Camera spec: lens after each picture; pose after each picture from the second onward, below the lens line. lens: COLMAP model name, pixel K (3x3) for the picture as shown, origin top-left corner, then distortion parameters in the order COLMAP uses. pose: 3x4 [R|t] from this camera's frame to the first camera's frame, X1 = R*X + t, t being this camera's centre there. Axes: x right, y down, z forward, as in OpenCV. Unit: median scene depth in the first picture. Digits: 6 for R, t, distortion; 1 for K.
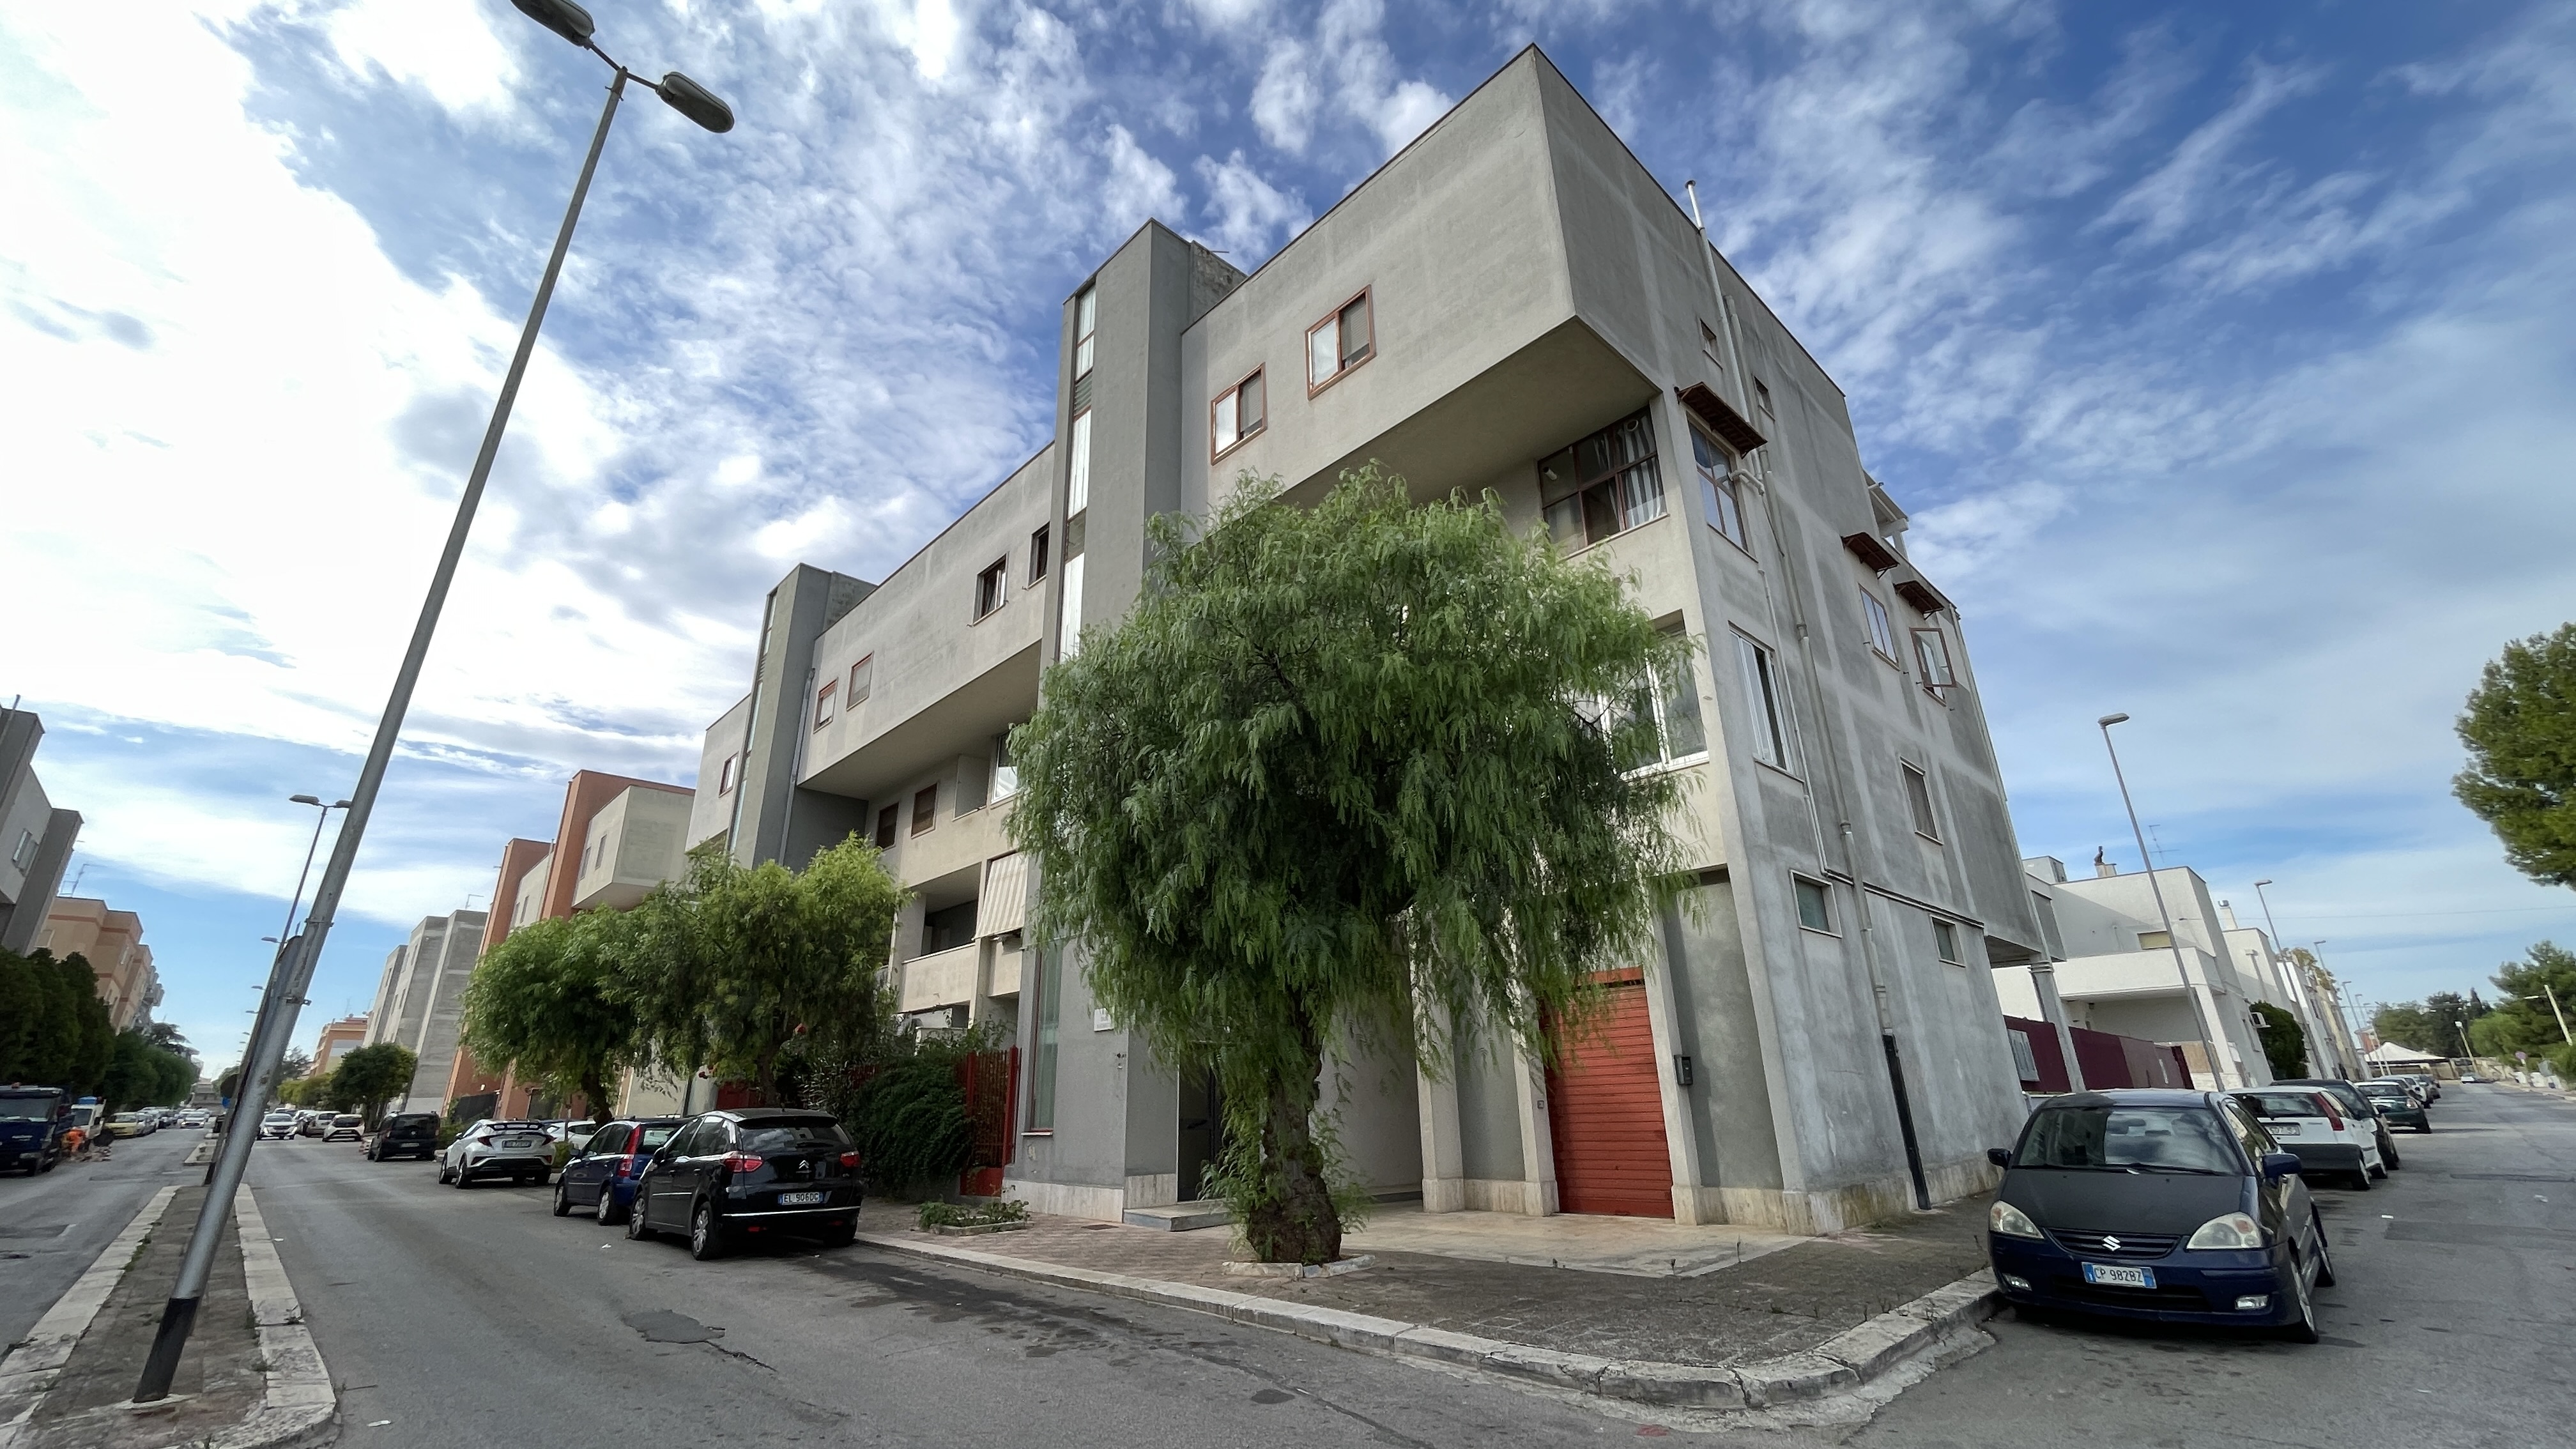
lens RADIAL K [[1053.8, 0, 1258.7], [0, 1053.8, 704.0], [0, 0, 1]] dist [-0.012143, 0.003783]
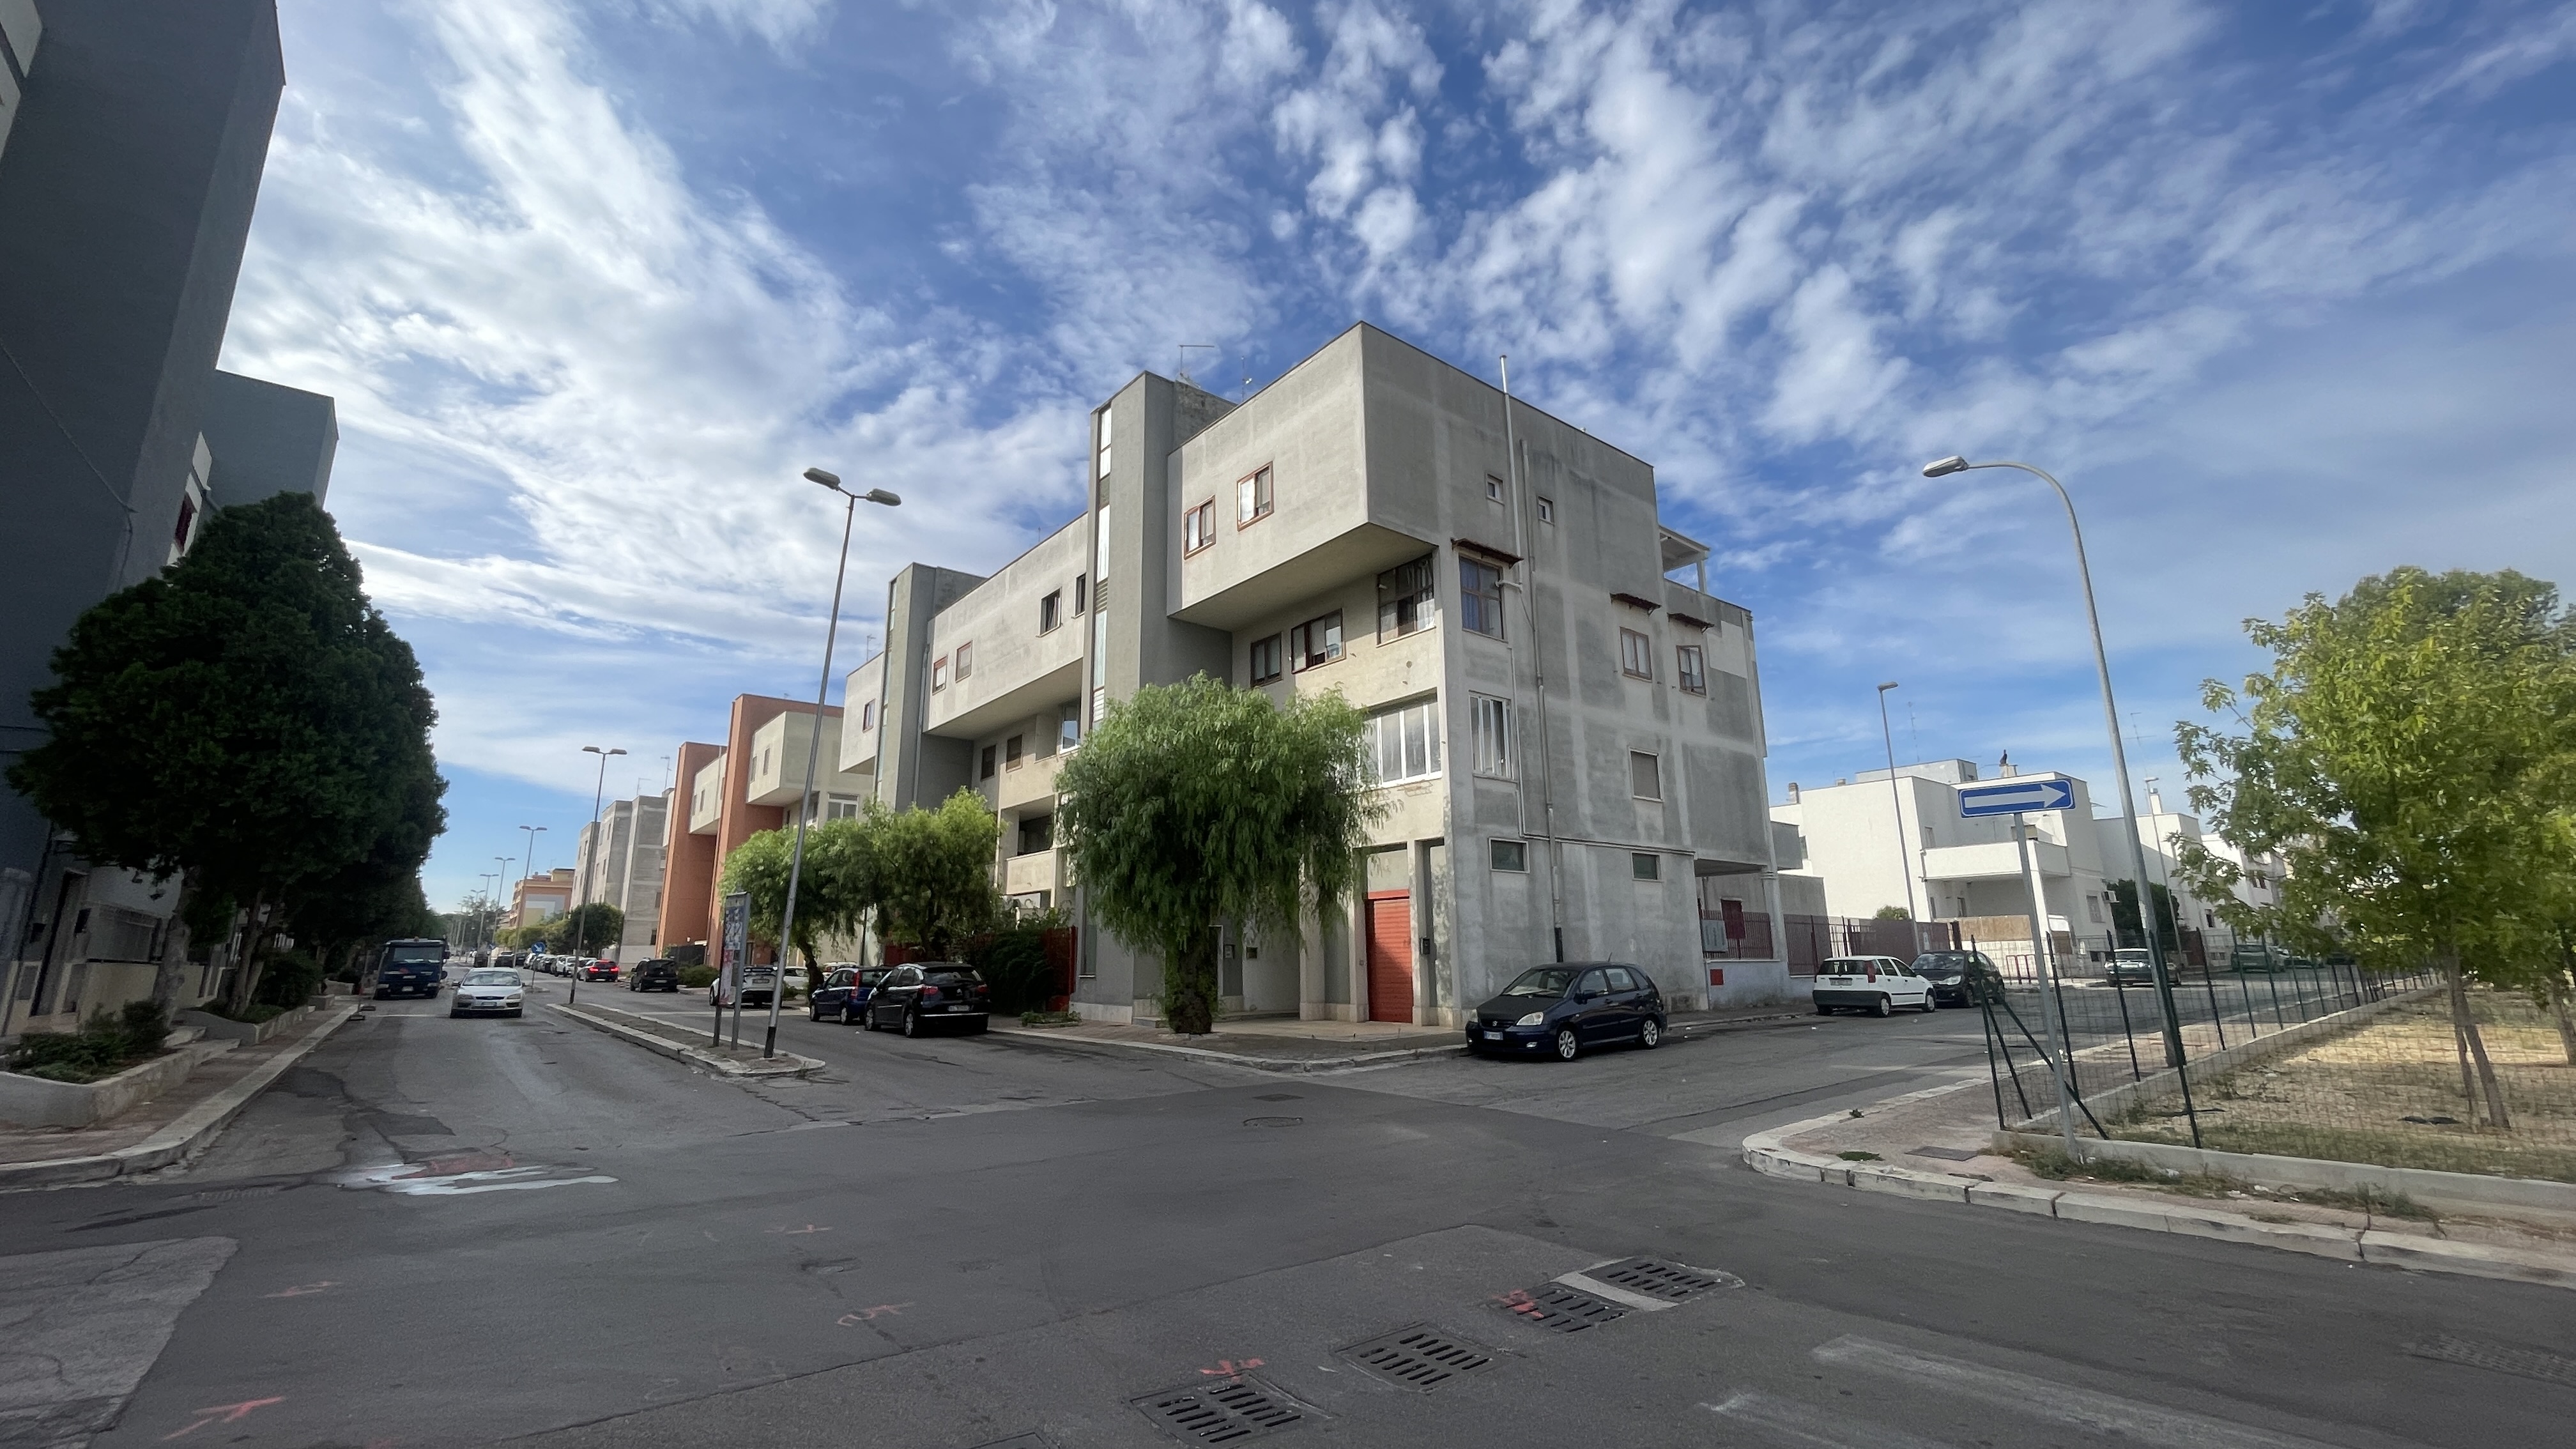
lens RADIAL K [[1053.8, 0, 1263.8], [0, 1053.8, 704.0], [0, 0, 1]] dist [-0.012143, 0.003783]
pose [[0.996925, -0.011774, -0.077468, 0.214479], [0.021981, 0.990971, 0.132261, -0.250890], [0.075212, -0.133557, 0.988183, -0.611625]]
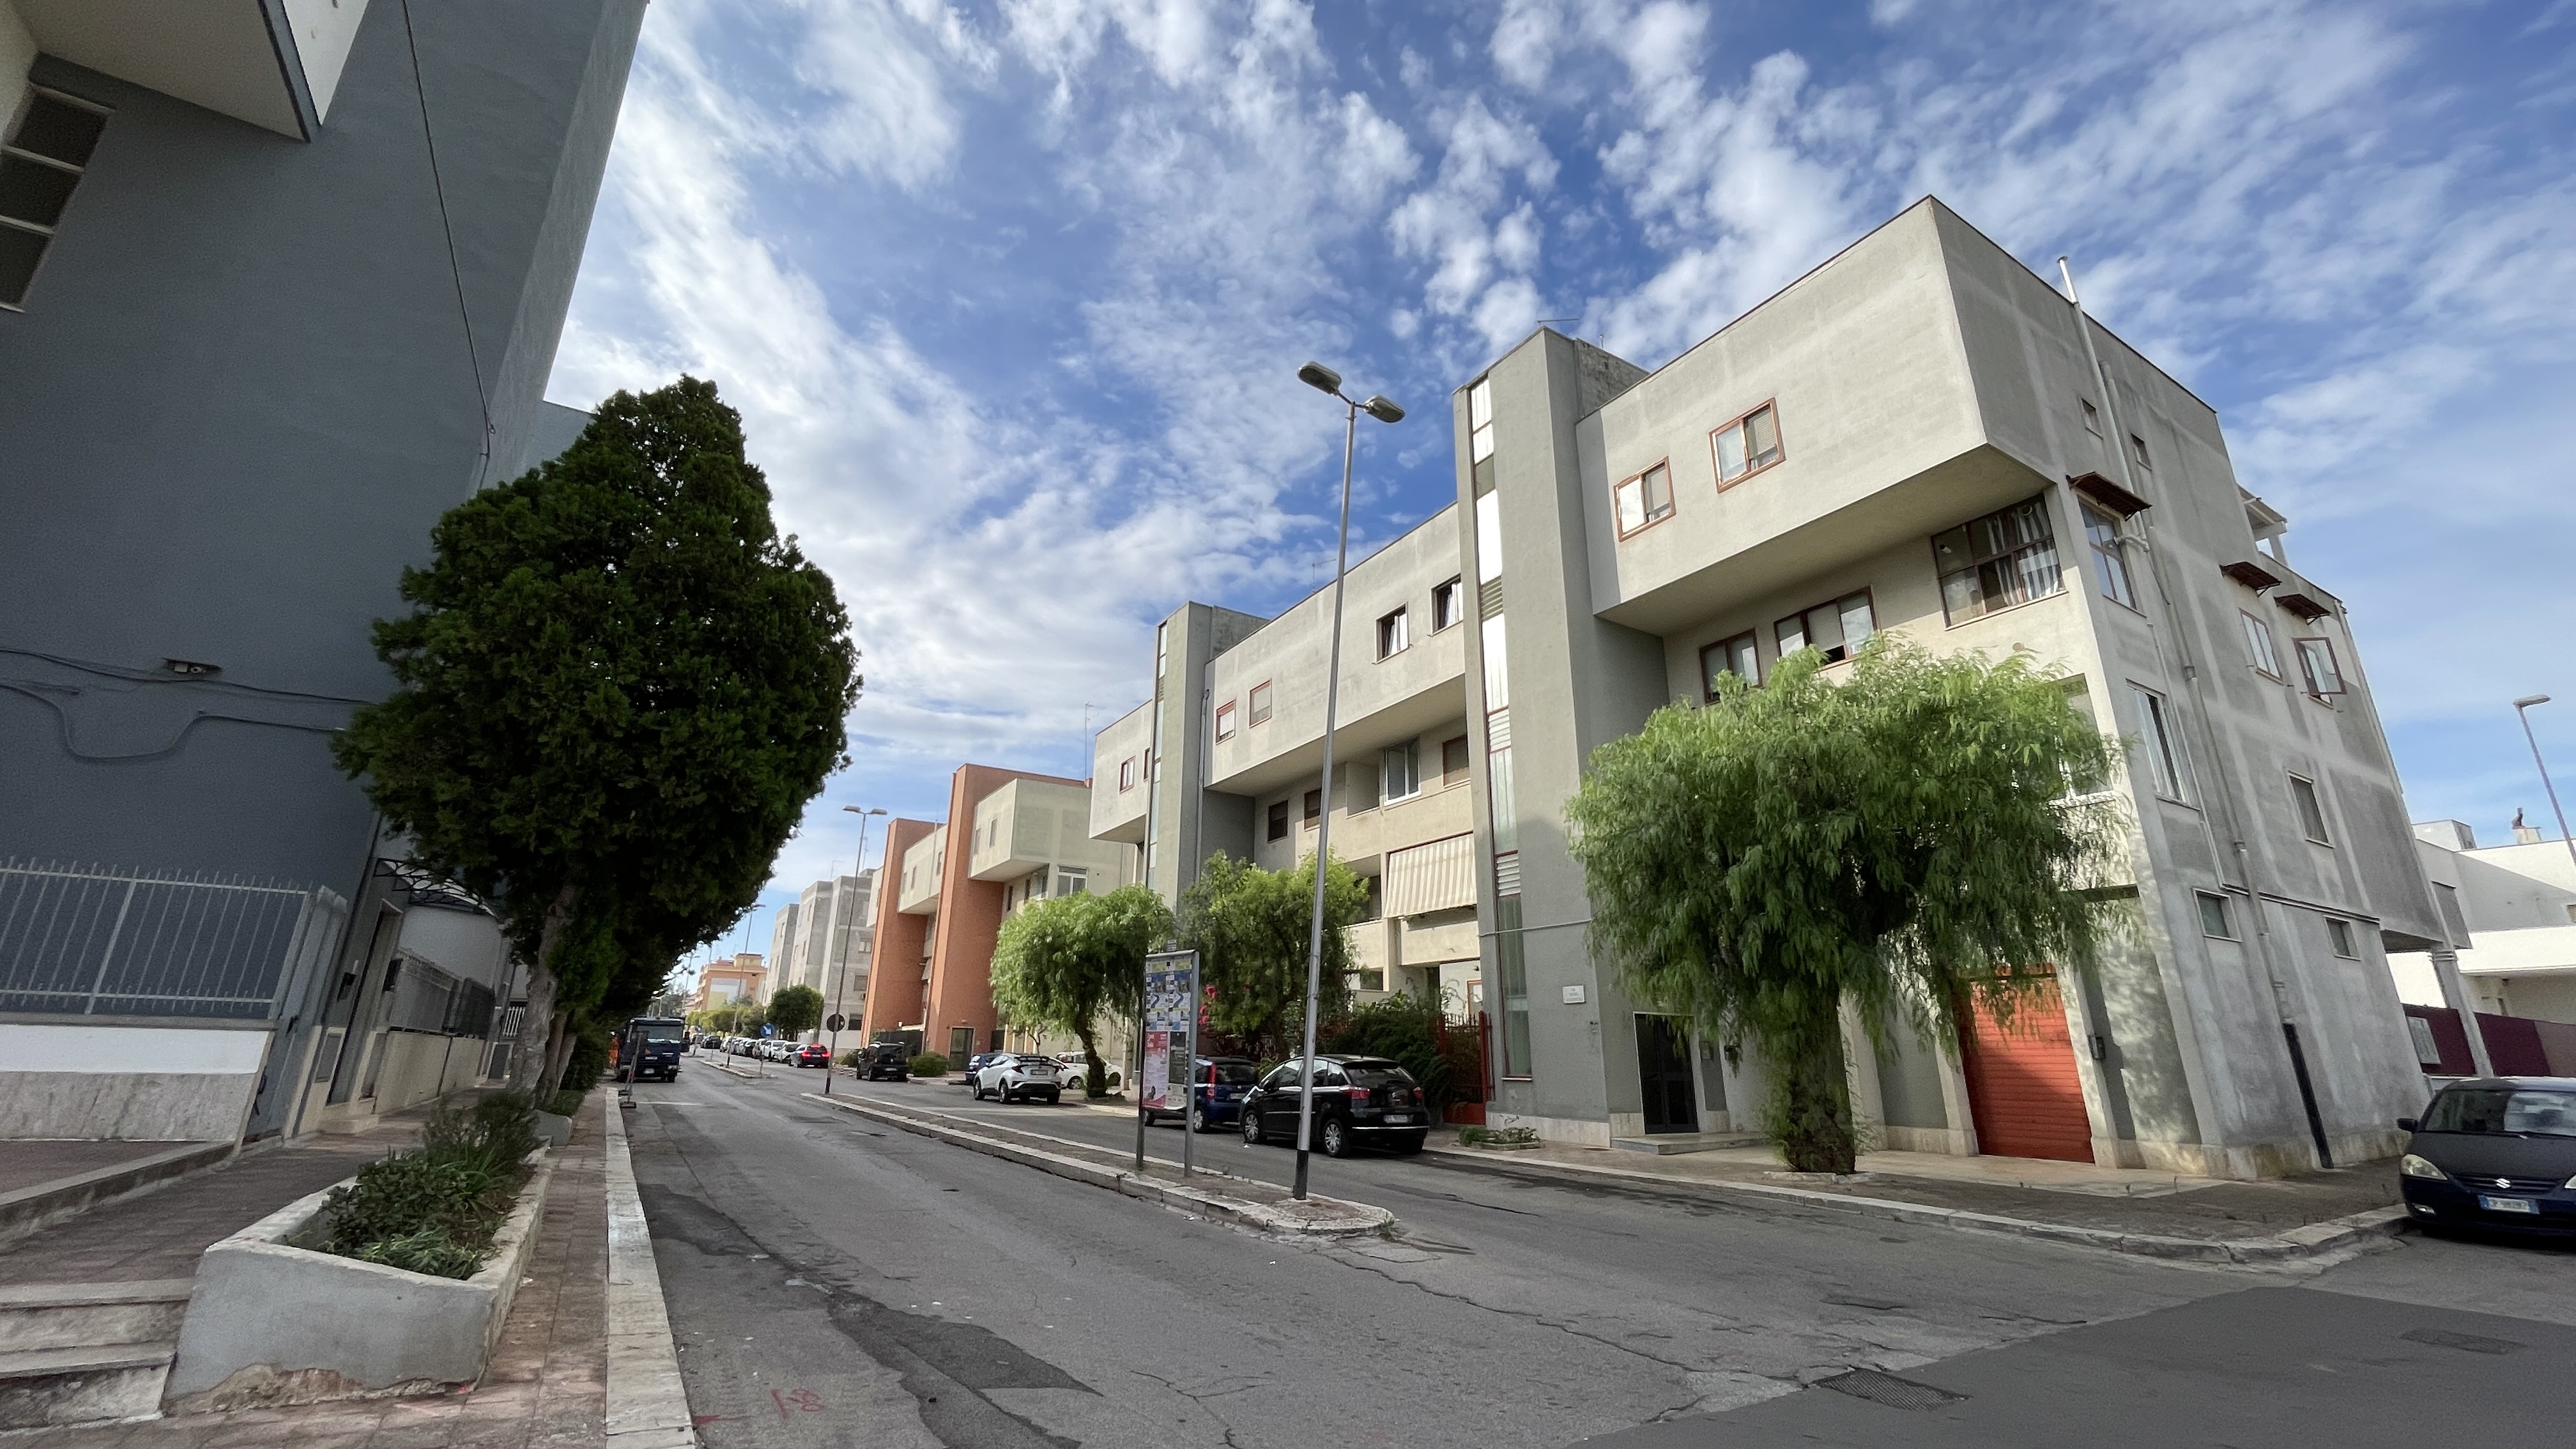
lens RADIAL K [[1053.8, 0, 1252.2], [0, 1053.8, 704.1], [0, 0, 1]] dist [-0.012143, 0.003783]
pose [[0.977325, -0.037945, -0.208315, -0.244280], [0.047748, 0.997966, 0.042234, -0.128939], [0.206289, -0.051223, 0.977150, -0.324861]]
